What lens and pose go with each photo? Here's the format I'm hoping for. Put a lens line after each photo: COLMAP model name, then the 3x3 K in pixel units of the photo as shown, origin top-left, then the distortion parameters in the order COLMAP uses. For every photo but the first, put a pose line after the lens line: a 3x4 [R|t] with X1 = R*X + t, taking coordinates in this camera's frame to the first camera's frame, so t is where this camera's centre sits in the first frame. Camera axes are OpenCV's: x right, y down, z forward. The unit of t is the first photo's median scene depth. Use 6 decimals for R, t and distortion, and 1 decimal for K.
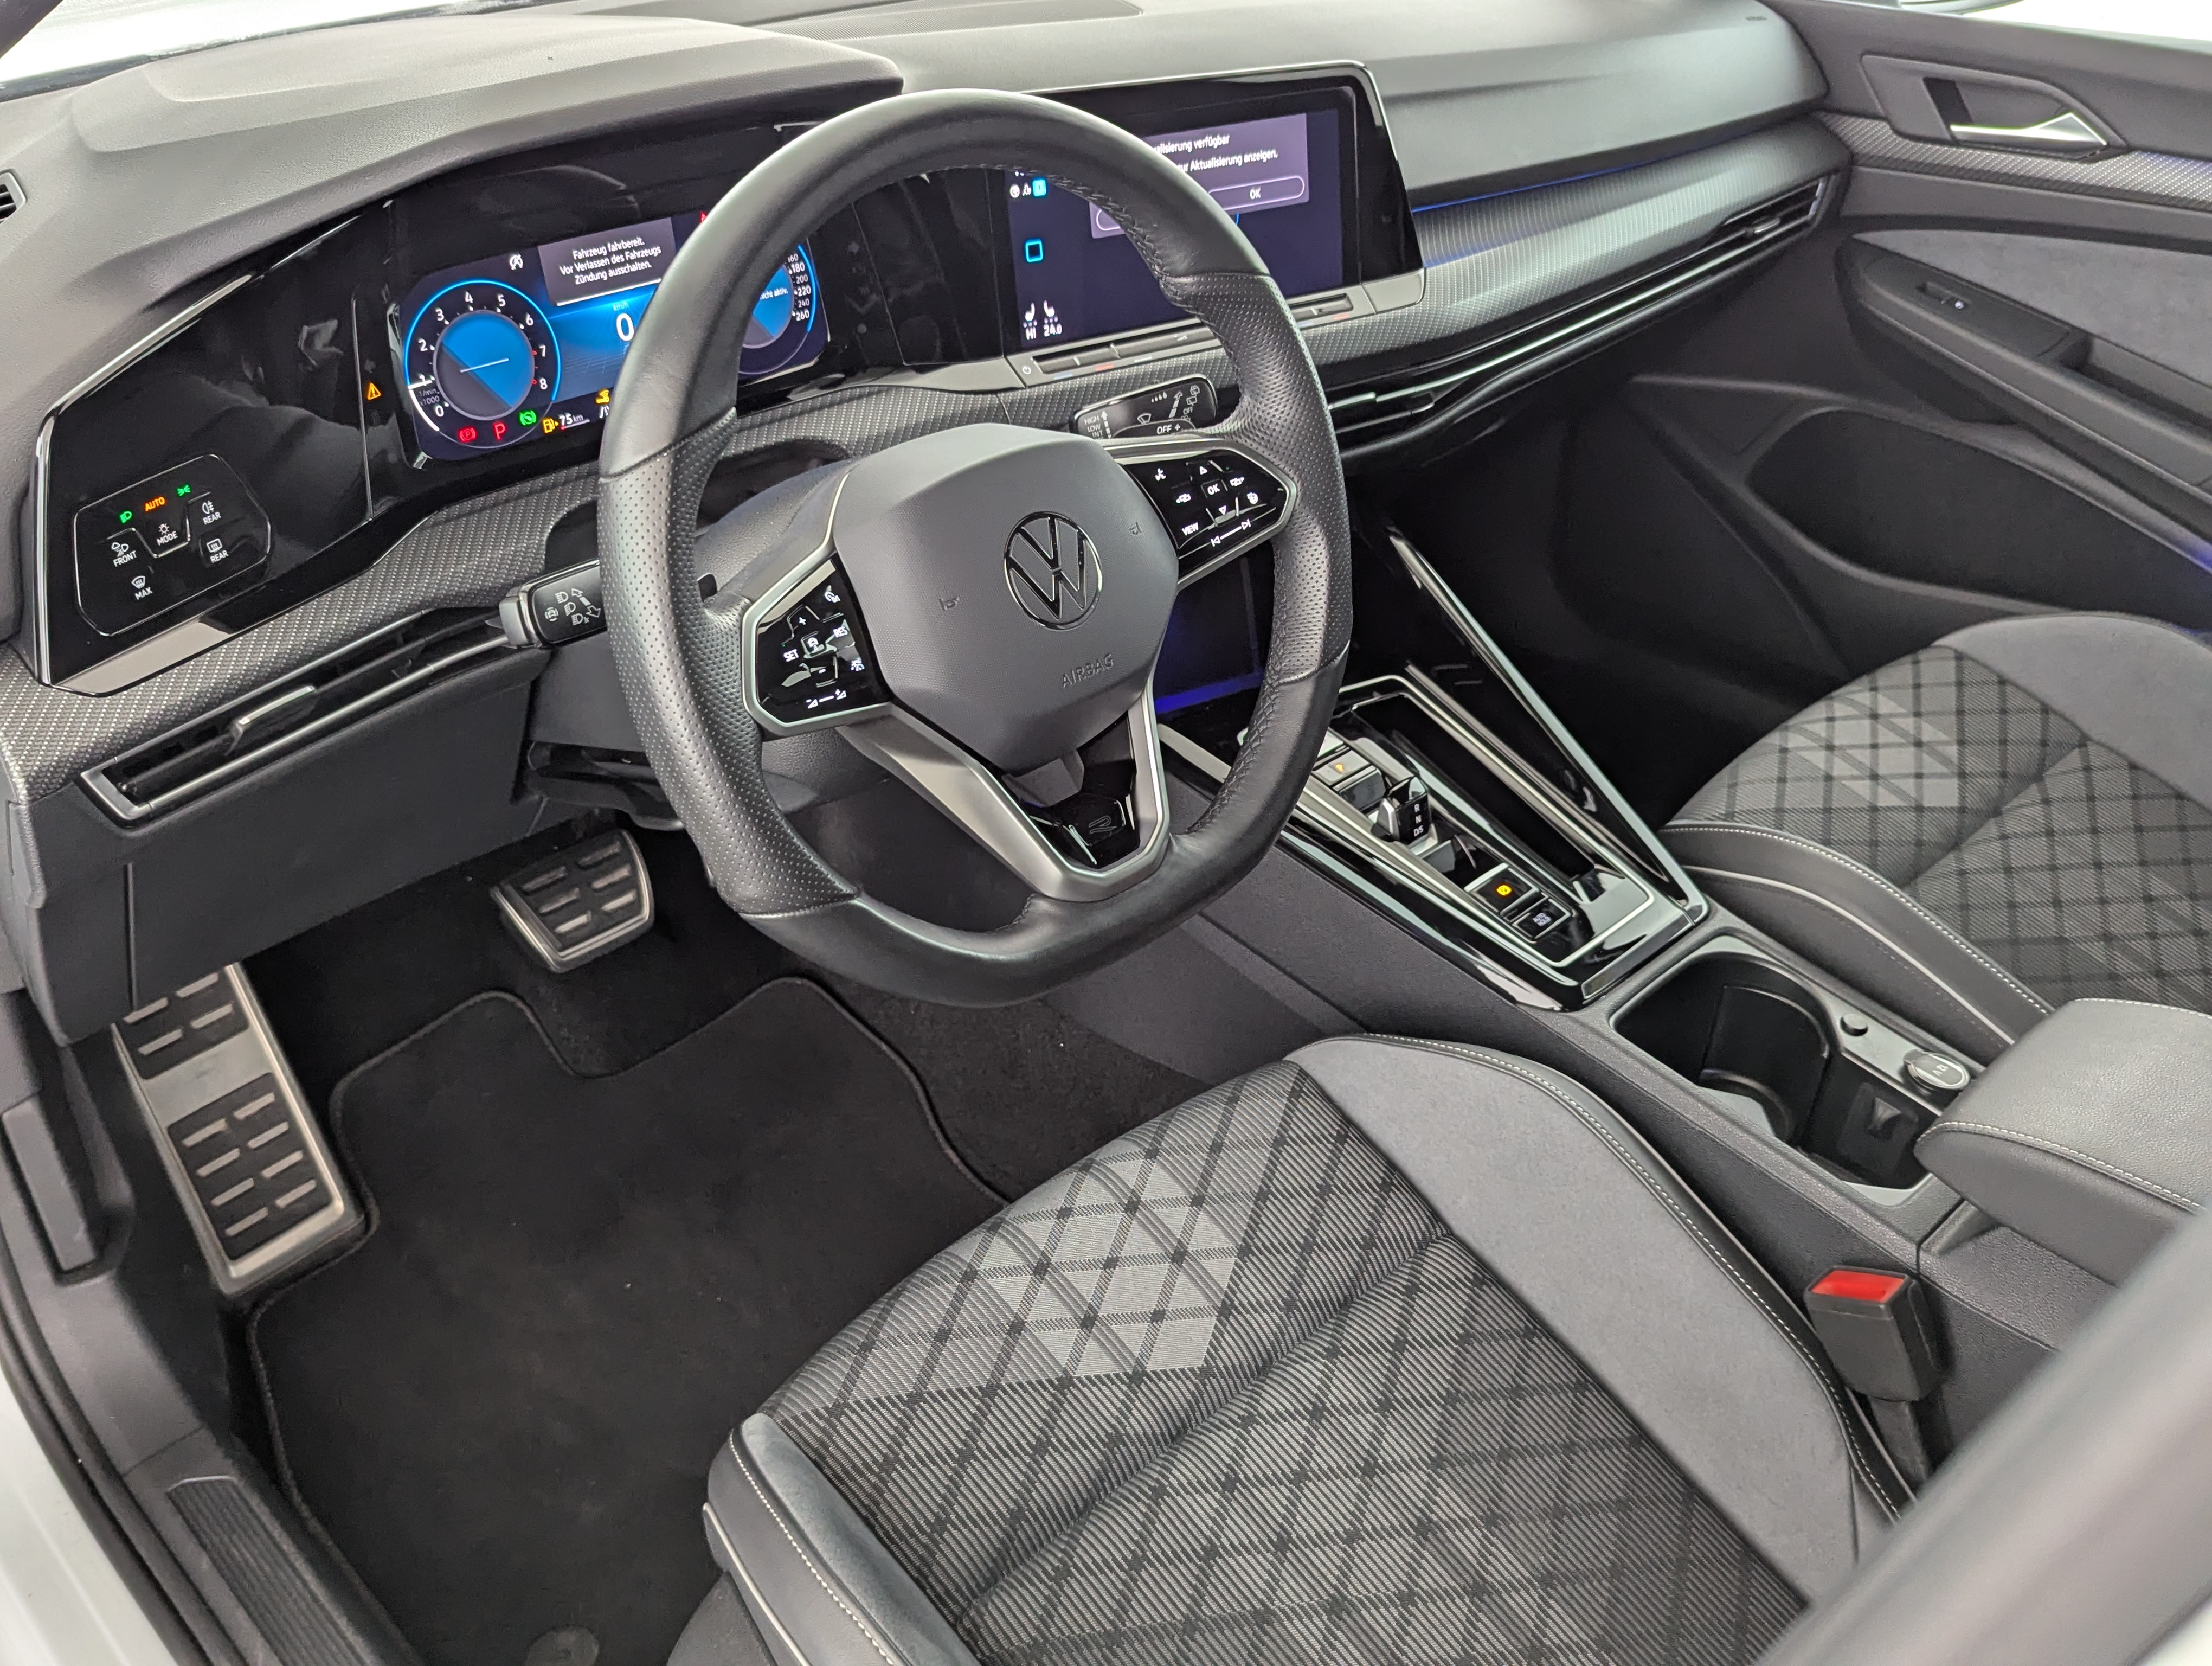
lens RADIAL K [[1991.3, 0, 1117.4], [0, 1991.3, 799.0], [0, 0, 1]] dist [0.033495, -0.005228]
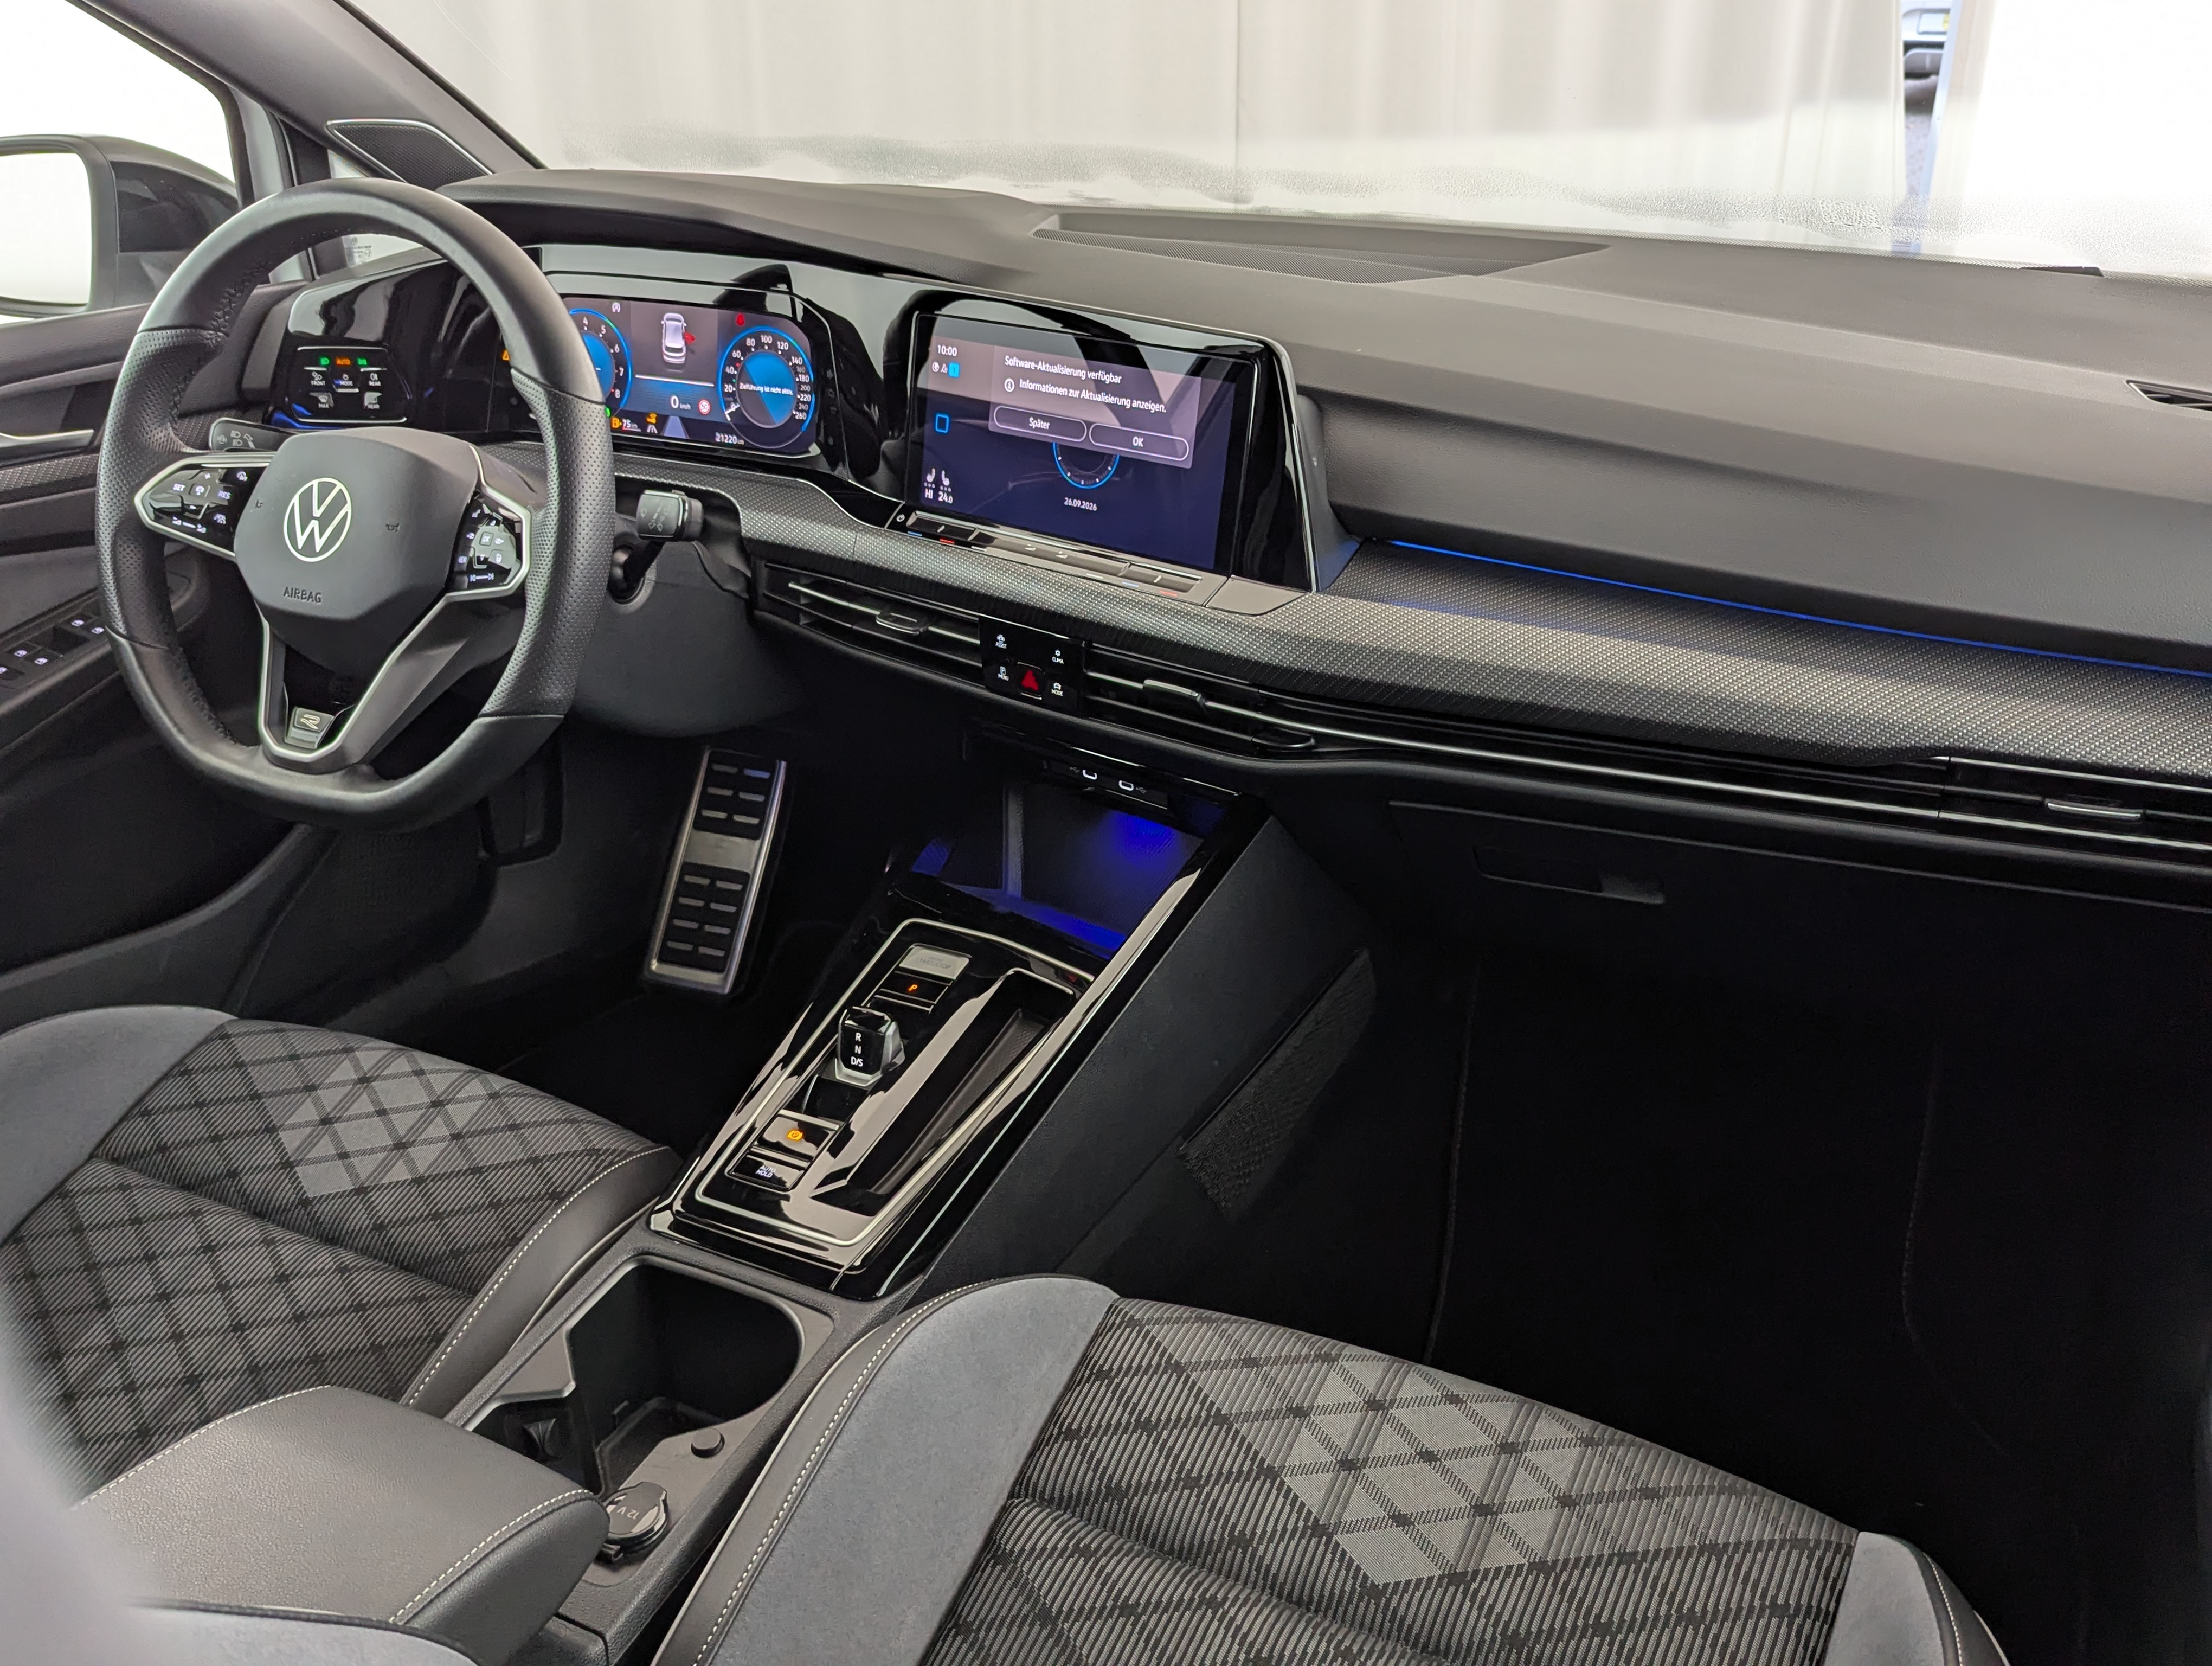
lens RADIAL K [[1942.0, 0, 1106.0], [0, 1942.0, 833.0], [0, 0, 1]] dist [0.019315, -0.000344]
pose [[0.321316, 0.384821, -0.865257, 1.142325], [-0.495065, 0.847165, 0.192930, -0.379678], [0.807259, 0.366367, 0.462718, 0.745270]]
